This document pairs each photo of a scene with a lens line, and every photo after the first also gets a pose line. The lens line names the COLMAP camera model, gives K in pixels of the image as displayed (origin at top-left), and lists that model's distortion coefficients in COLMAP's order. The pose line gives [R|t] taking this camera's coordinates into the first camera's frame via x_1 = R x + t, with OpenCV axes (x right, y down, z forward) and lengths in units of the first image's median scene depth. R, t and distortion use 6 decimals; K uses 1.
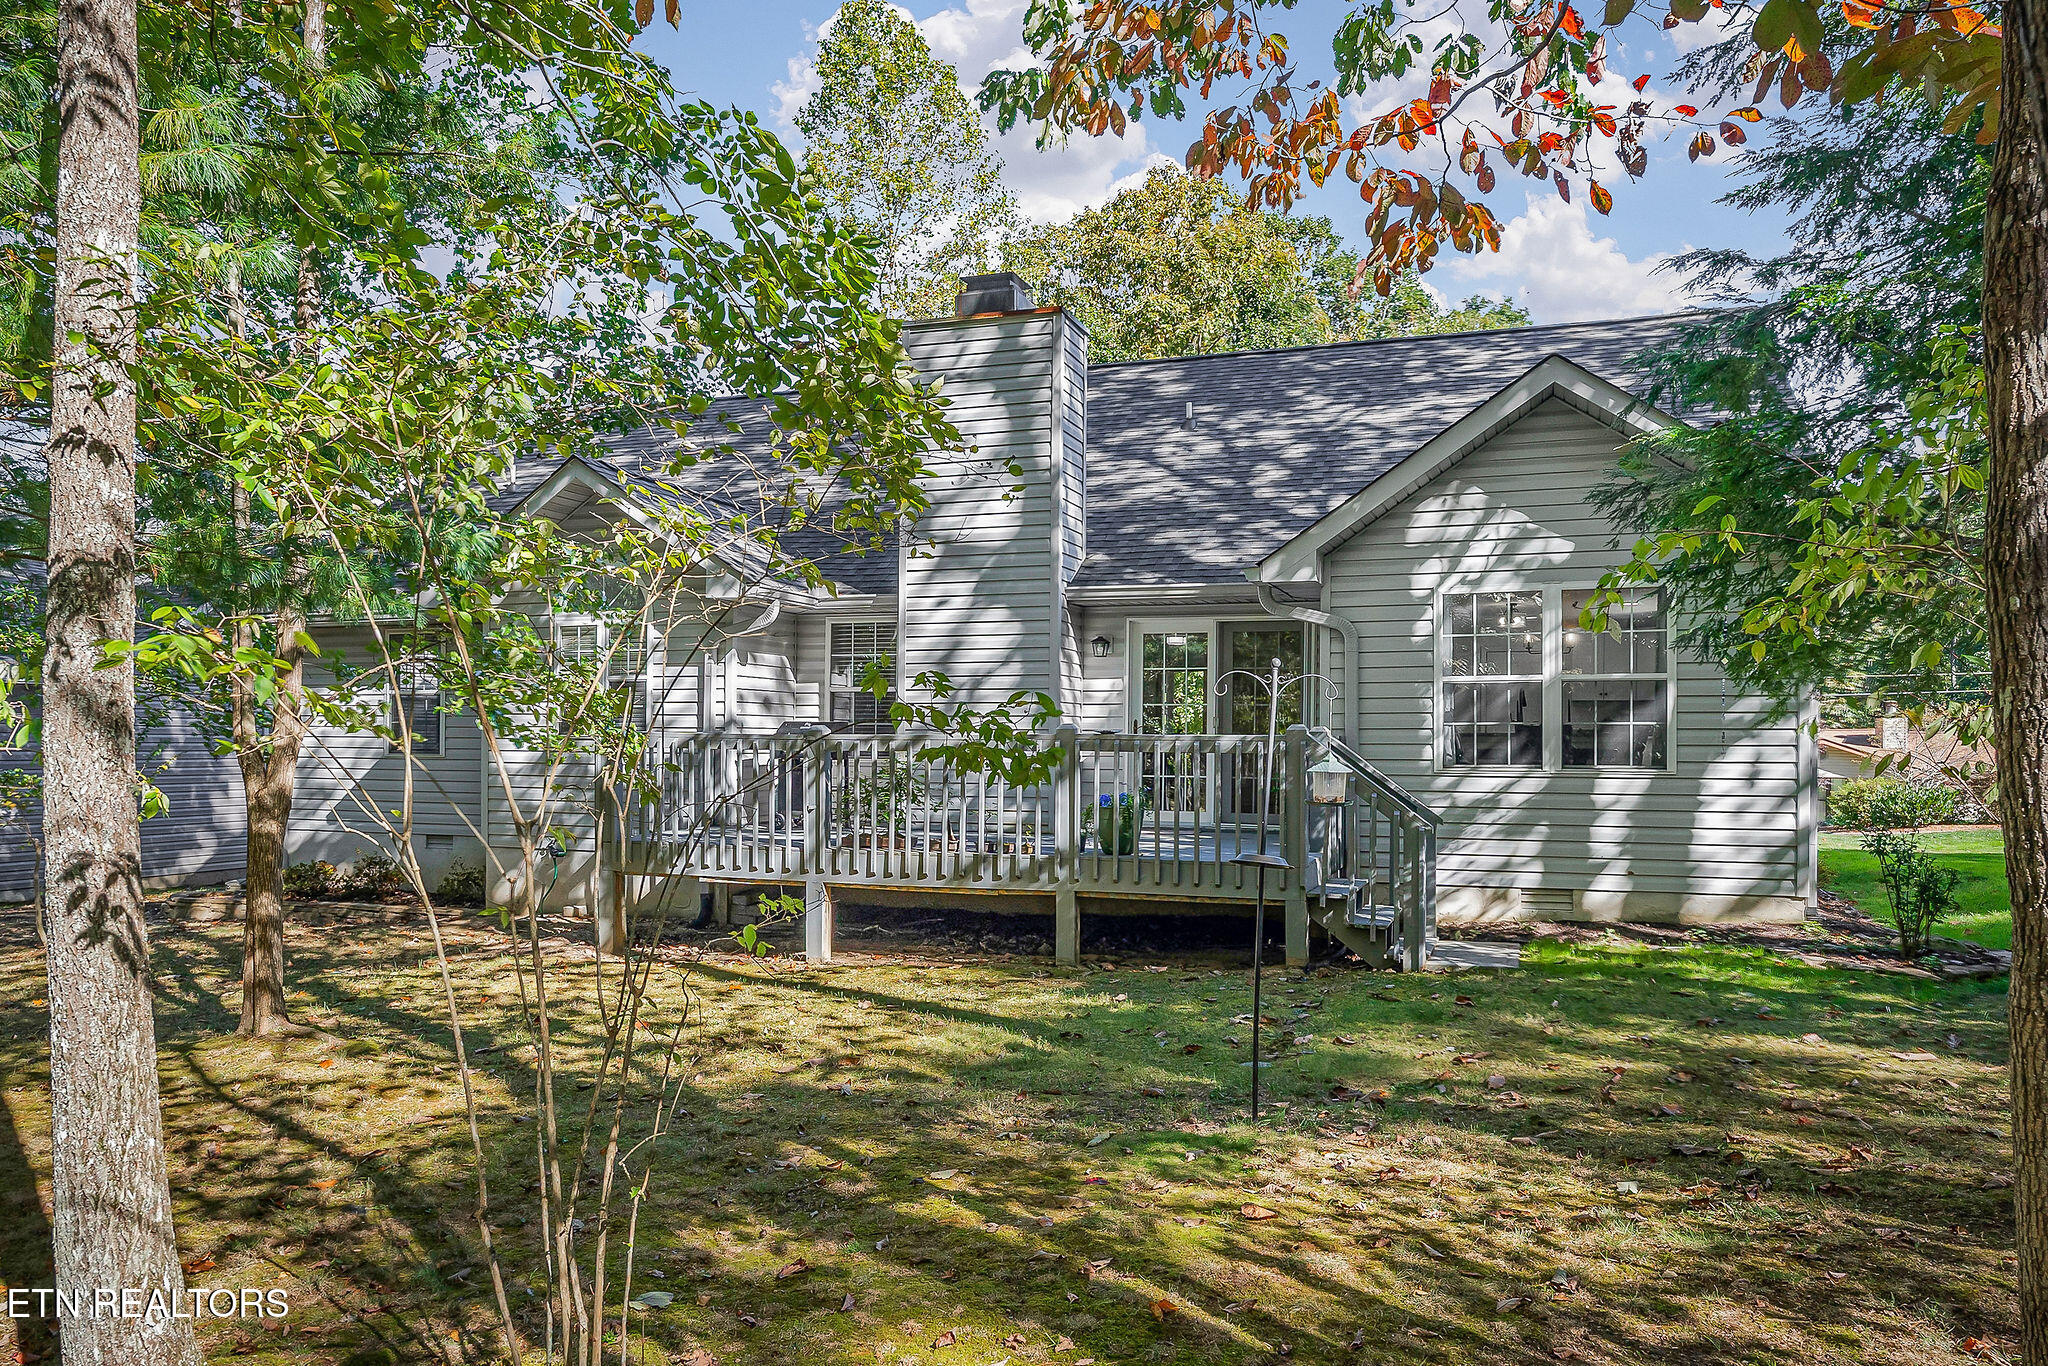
lens RADIAL K [[1295.9, 0, 1024.0], [0, 1295.9, 683.0], [0, 0, 1]] dist [0.000598, 0.000232]
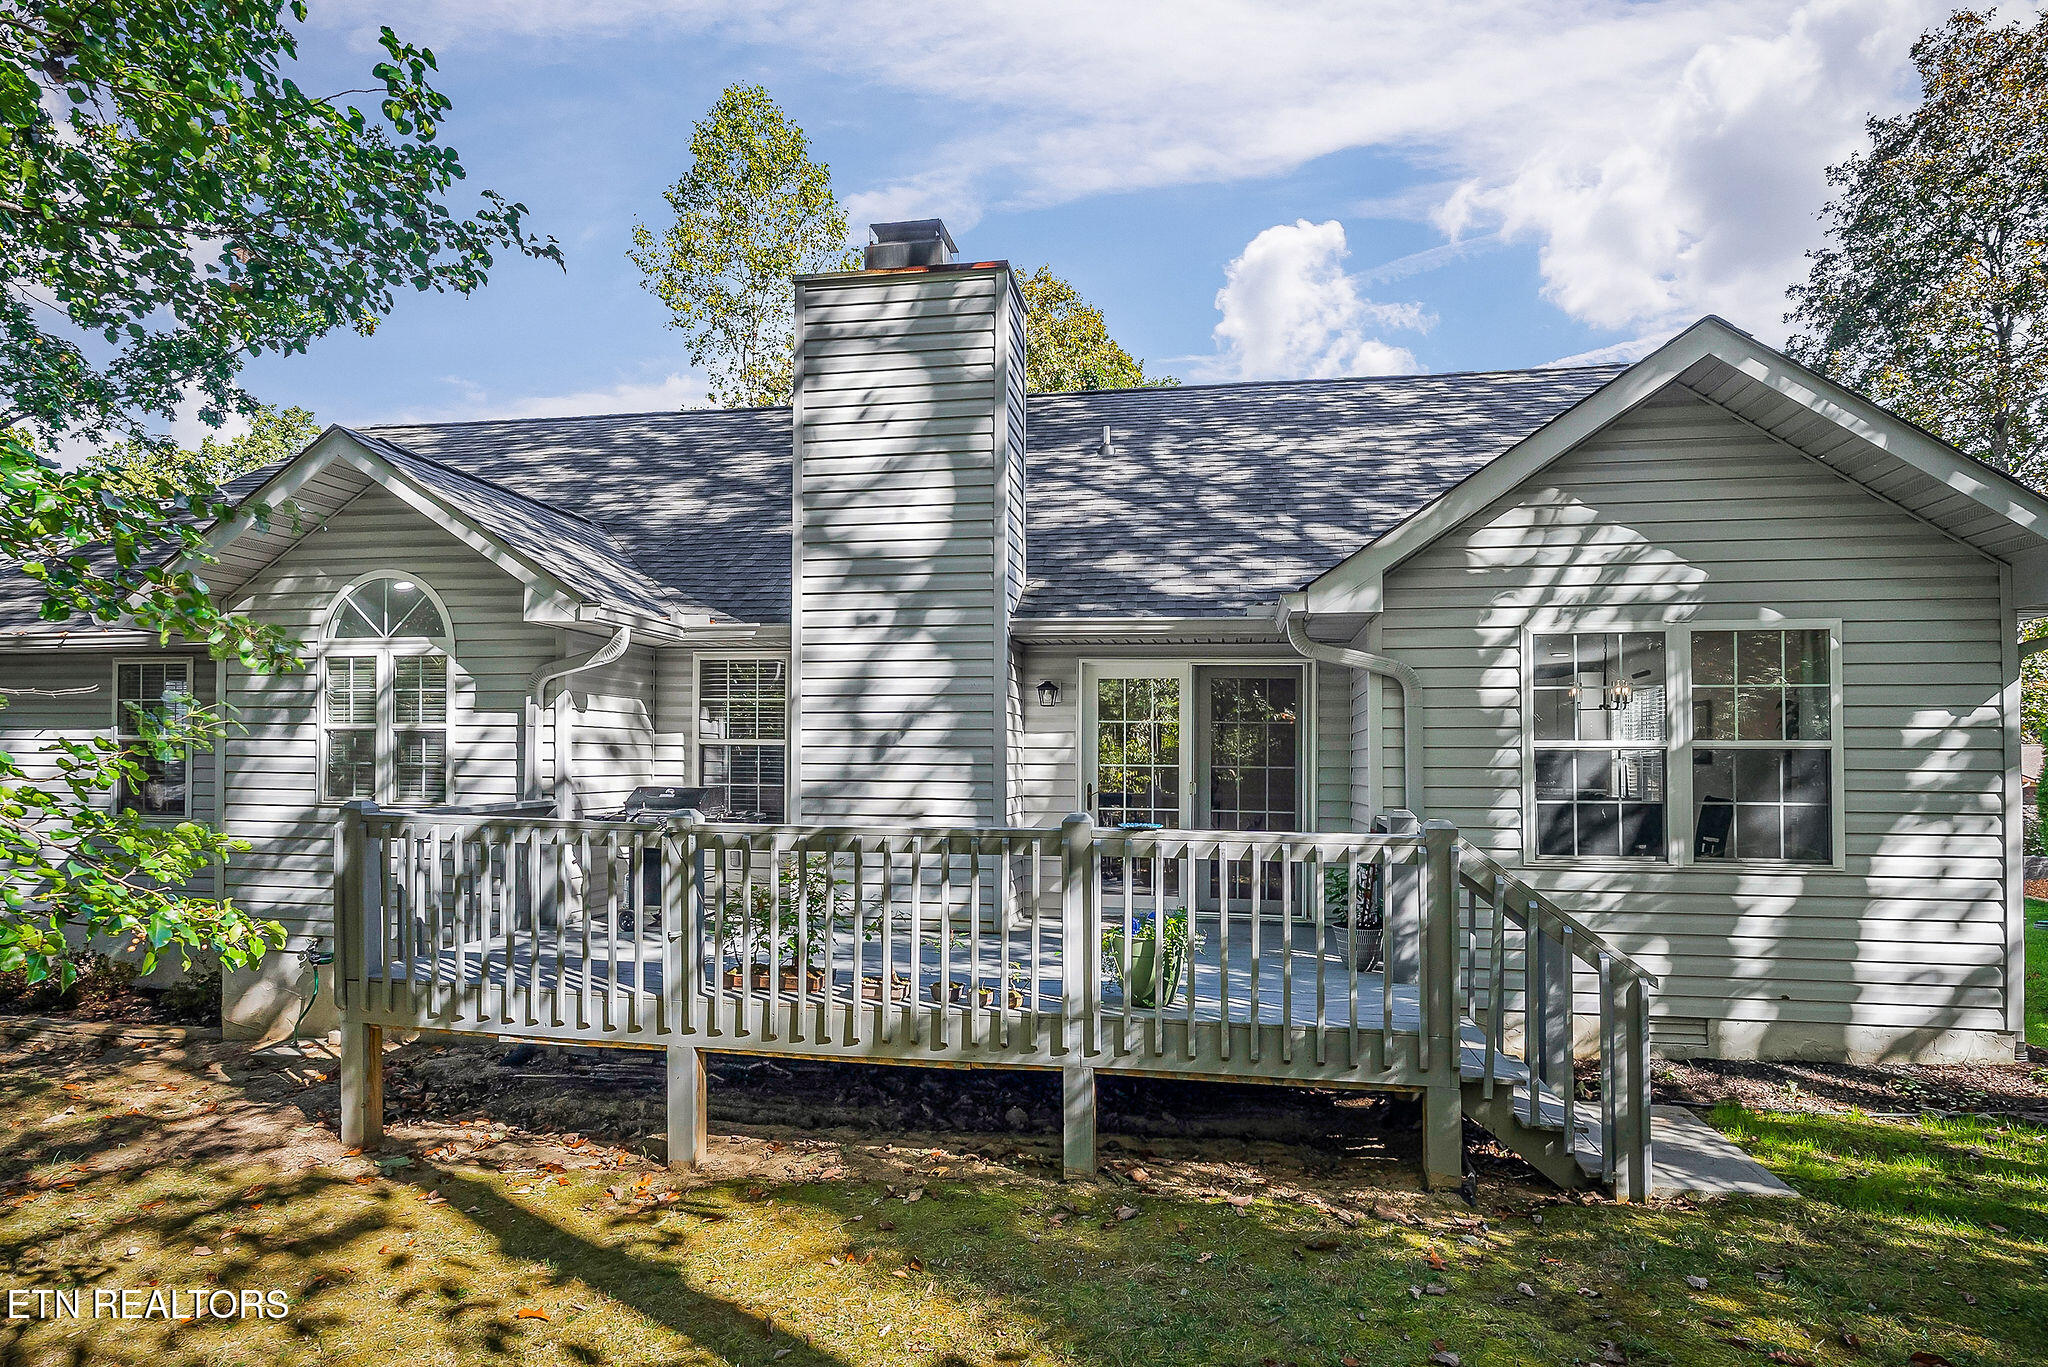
lens RADIAL K [[968.7, 0, 1020.9], [0, 968.7, 737.9], [0, 0, 1]] dist [0.000425, -0.000086]
pose [[0.983427, 0.004161, 0.181256, -0.067492], [-0.008870, 0.999644, 0.025176, -0.015496], [-0.181086, -0.026366, 0.983114, 0.406173]]
